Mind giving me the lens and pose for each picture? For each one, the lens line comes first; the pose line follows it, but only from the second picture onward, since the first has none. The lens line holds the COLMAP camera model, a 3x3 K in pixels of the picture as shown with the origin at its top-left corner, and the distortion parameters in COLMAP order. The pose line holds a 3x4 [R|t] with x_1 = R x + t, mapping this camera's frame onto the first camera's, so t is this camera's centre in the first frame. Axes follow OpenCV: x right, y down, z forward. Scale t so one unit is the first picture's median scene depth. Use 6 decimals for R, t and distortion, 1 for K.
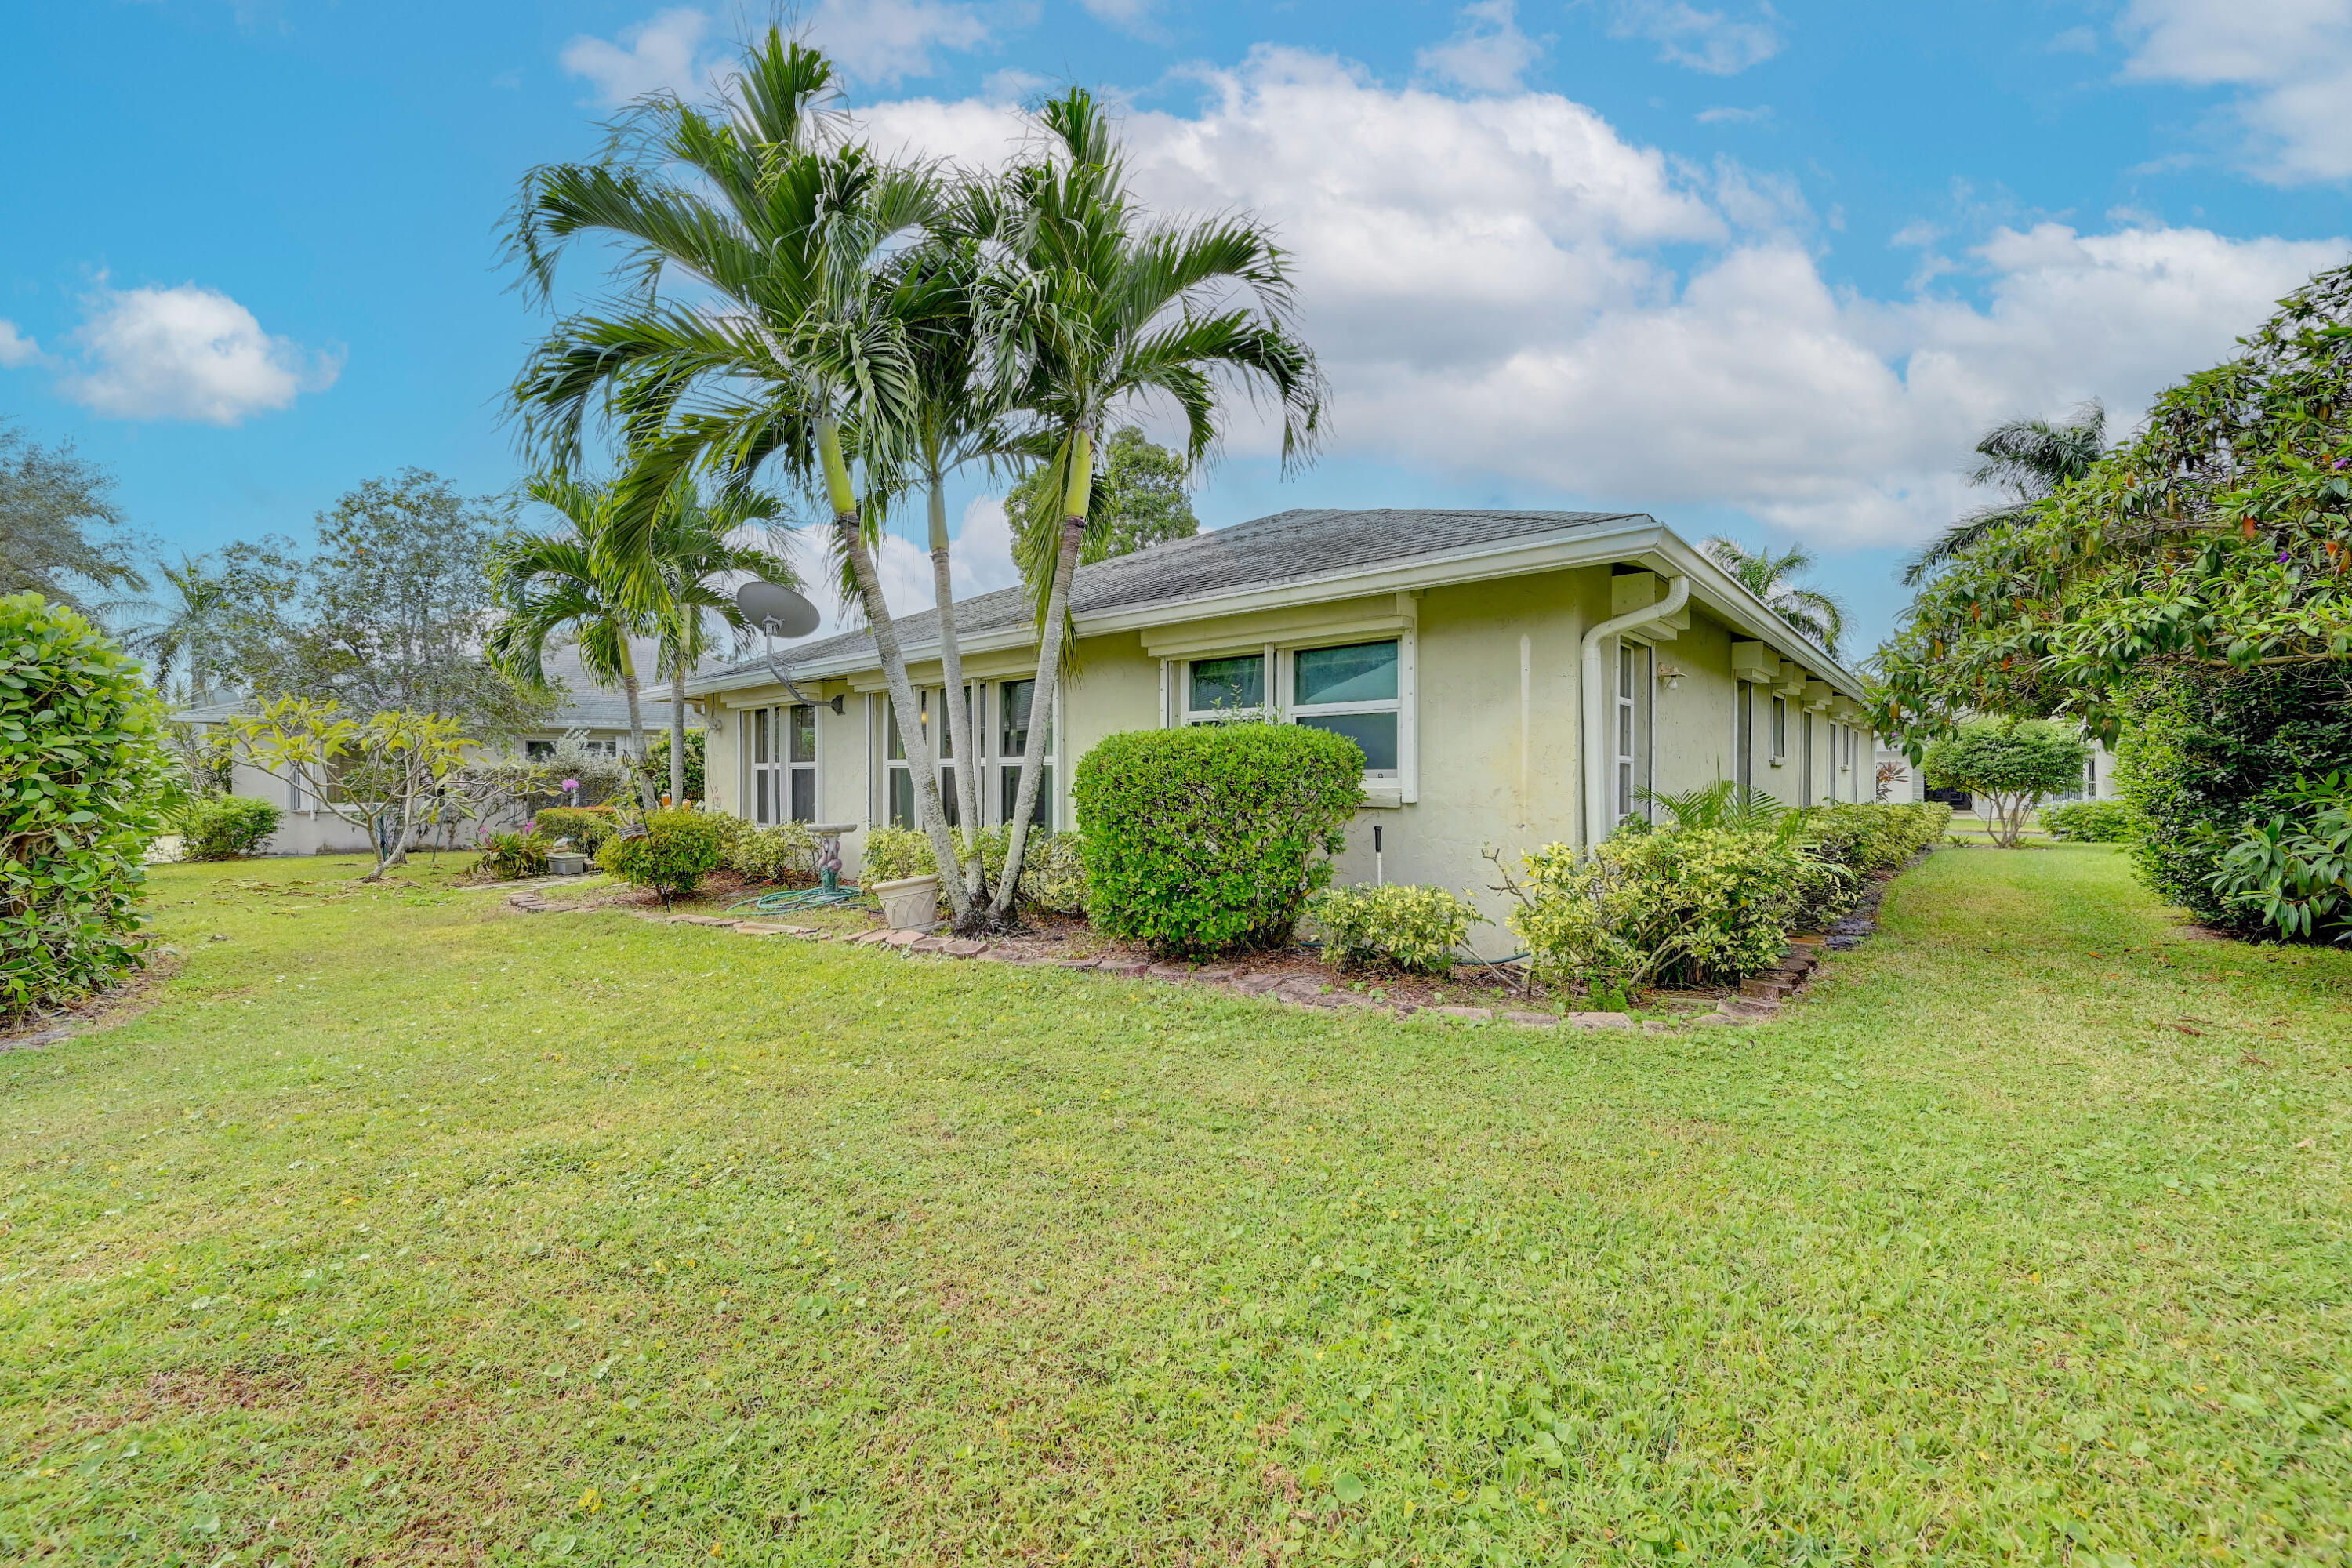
lens RADIAL K [[925.7, 0, 1174.2], [0, 925.7, 778.5], [0, 0, 1]] dist [-0.000561, 0.000080]
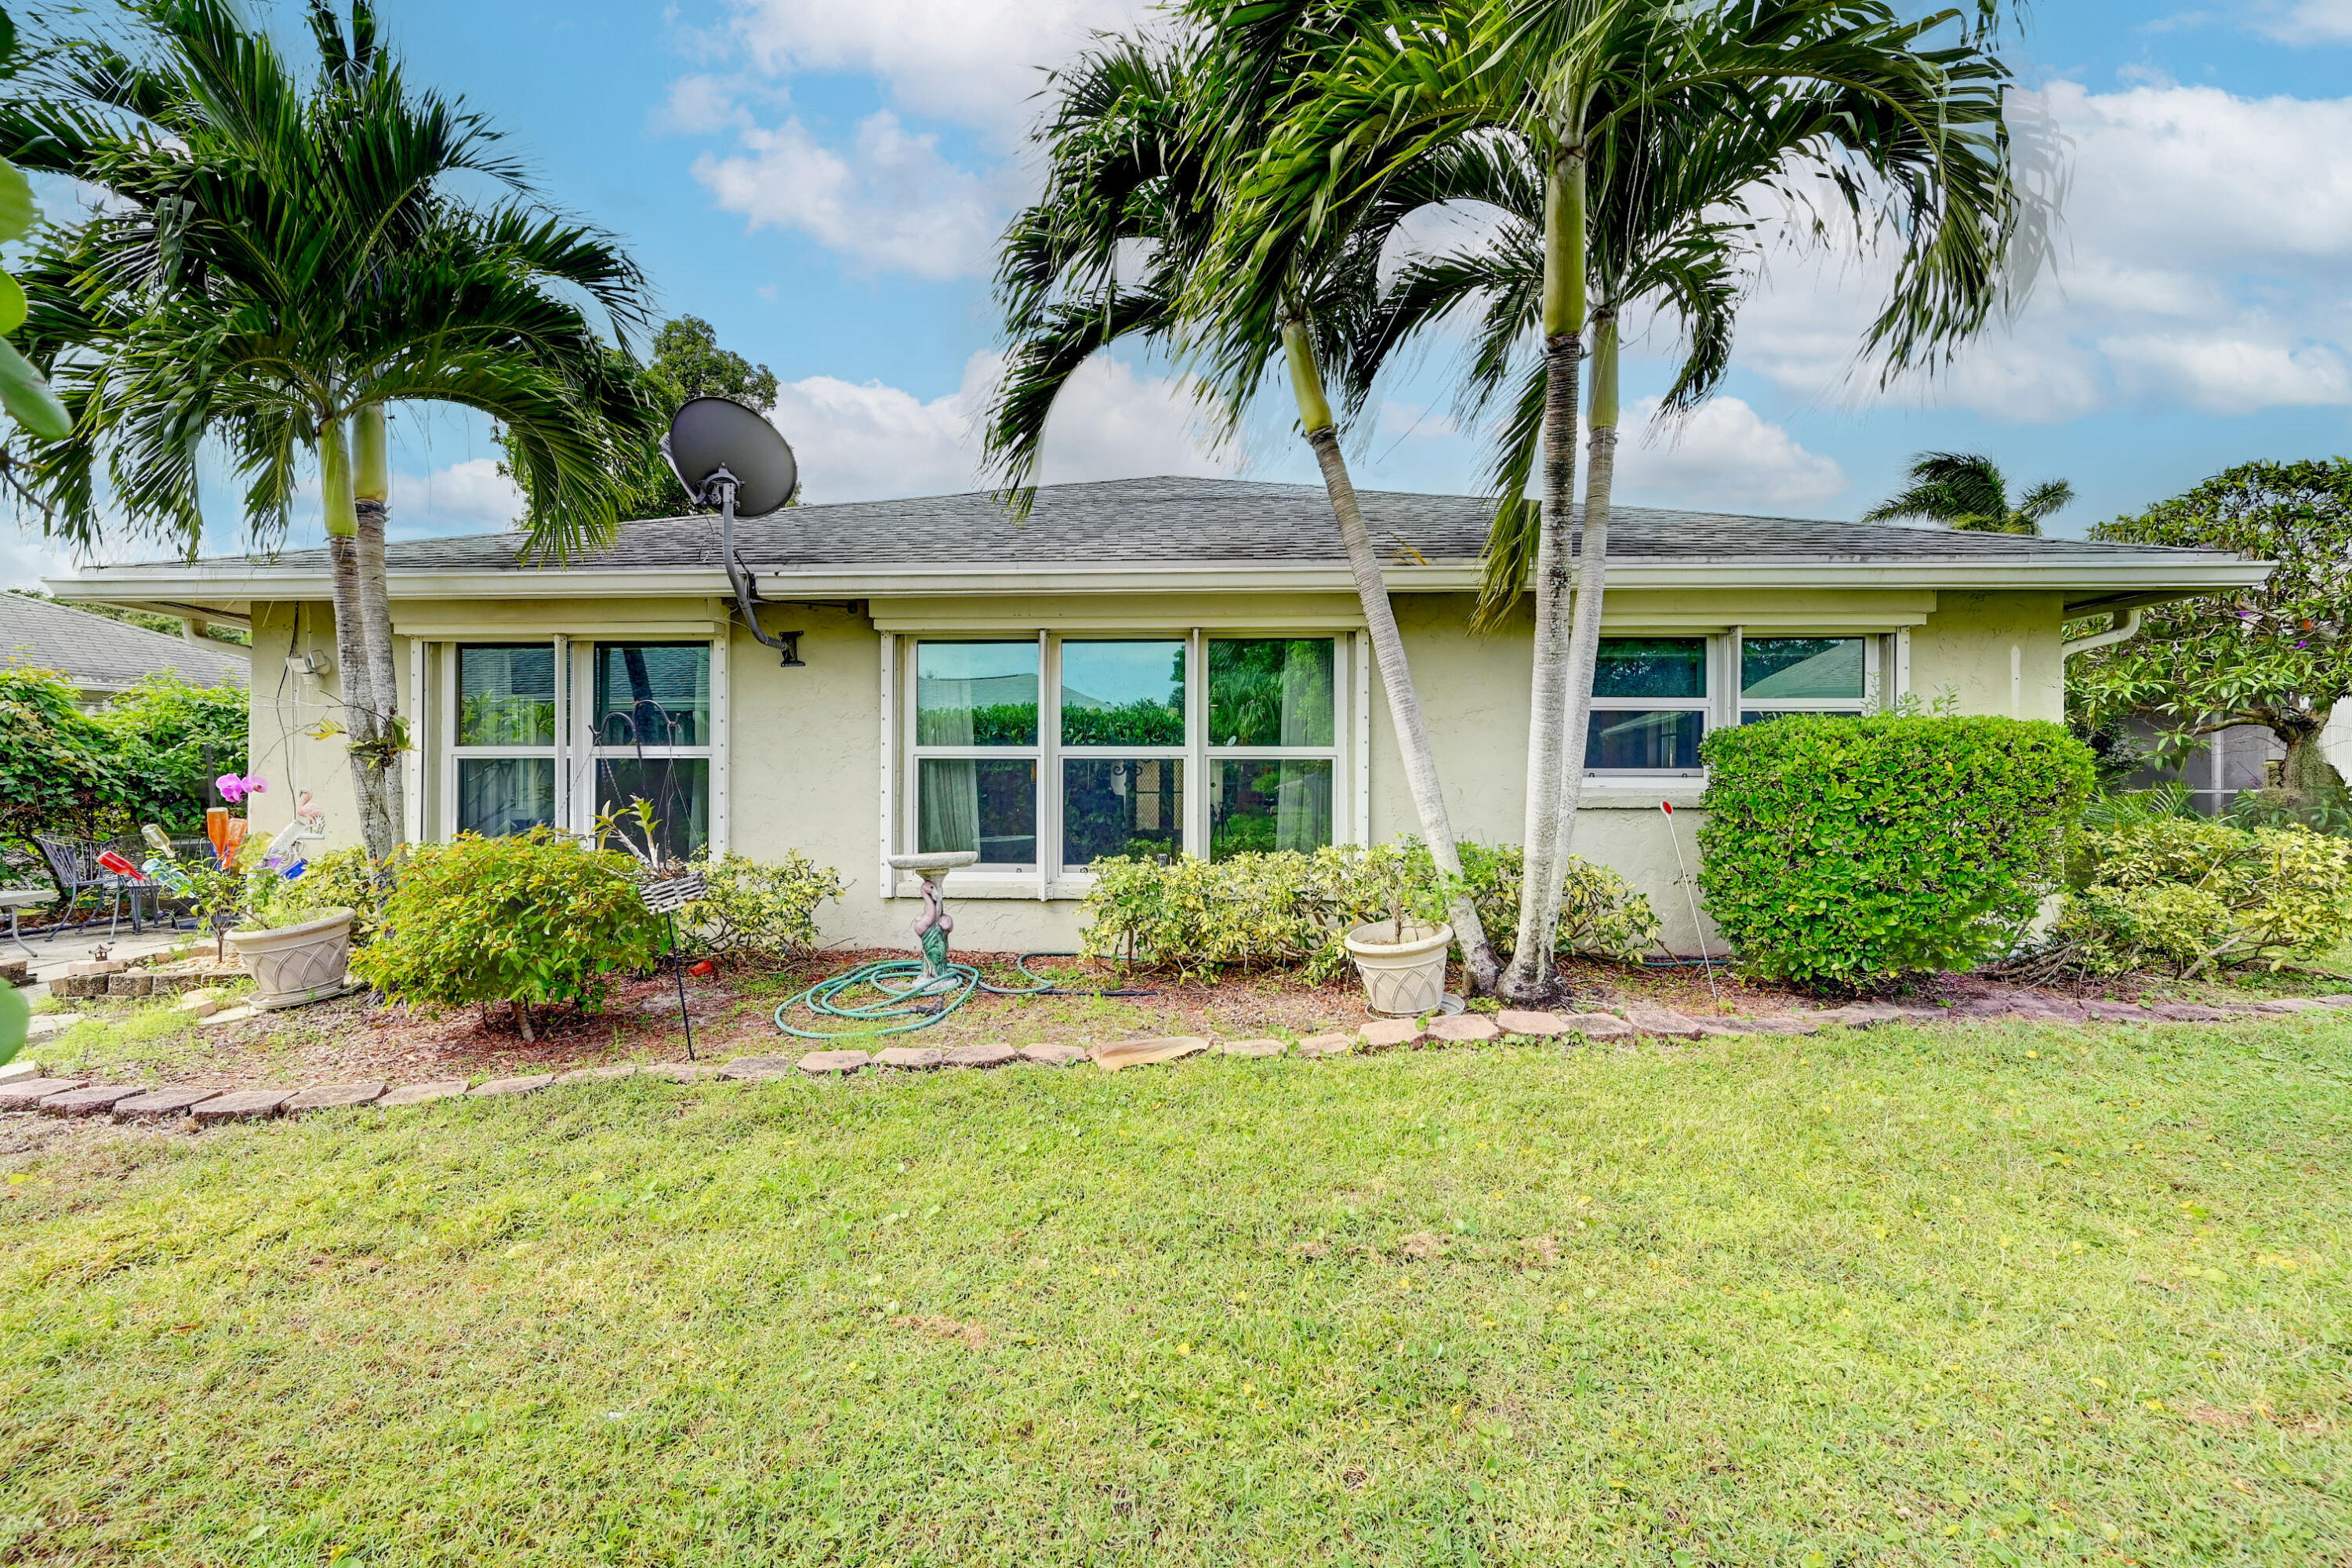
lens RADIAL K [[925.7, 0, 1174.2], [0, 925.7, 778.5], [0, 0, 1]] dist [-0.000561, 0.000080]
pose [[0.771075, 0.015746, 0.636549, -0.589635], [-0.004726, 0.999808, -0.019007, 0.011217], [-0.636726, 0.011647, 0.771002, 0.455027]]
